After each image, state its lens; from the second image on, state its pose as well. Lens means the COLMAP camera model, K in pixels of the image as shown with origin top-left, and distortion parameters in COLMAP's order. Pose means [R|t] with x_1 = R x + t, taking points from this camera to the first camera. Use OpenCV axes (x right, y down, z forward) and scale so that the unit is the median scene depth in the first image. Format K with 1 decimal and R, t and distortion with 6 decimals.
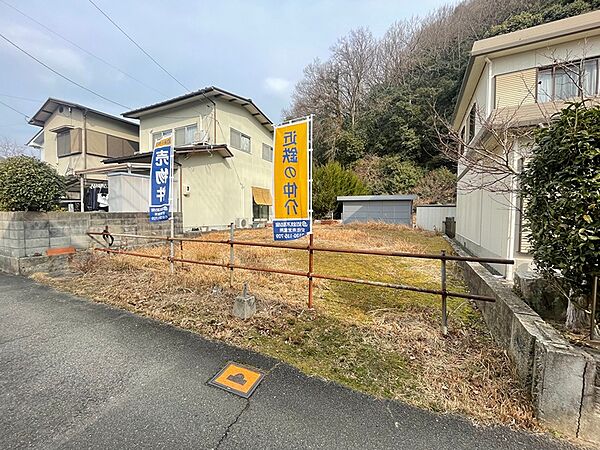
lens RADIAL K [[241.3, 0, 299.4], [0, 241.3, 225.0], [0, 0, 1]] dist [-0.004390, -0.000614]
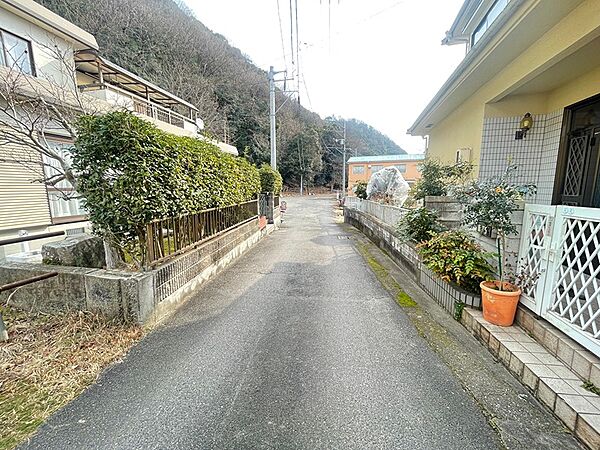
lens RADIAL K [[241.3, 0, 298.1], [0, 241.3, 224.1], [0, 0, 1]] dist [-0.004390, -0.000614]
pose [[-0.256672, -0.150900, 0.954646, -0.107226], [0.044264, 0.984865, 0.167577, -0.004224], [-0.965484, 0.085269, -0.246108, 0.070828]]
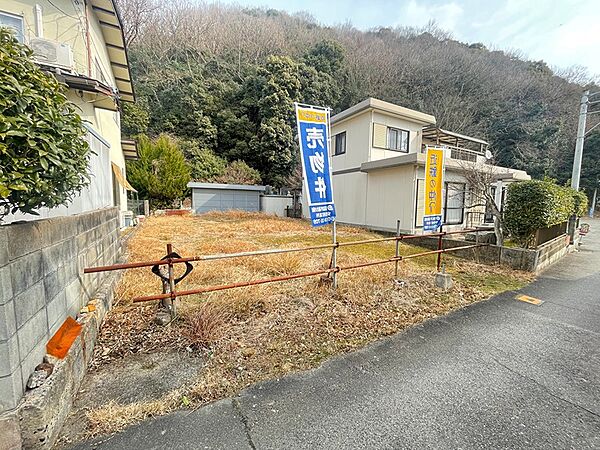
lens RADIAL K [[241.3, 0, 301.5], [0, 241.3, 224.5], [0, 0, 1]] dist [-0.004390, -0.000614]
pose [[0.559052, -0.077498, 0.825503, -0.564217], [0.028557, 0.996831, 0.074242, -0.032849], [-0.828641, -0.017931, 0.559494, 0.289907]]
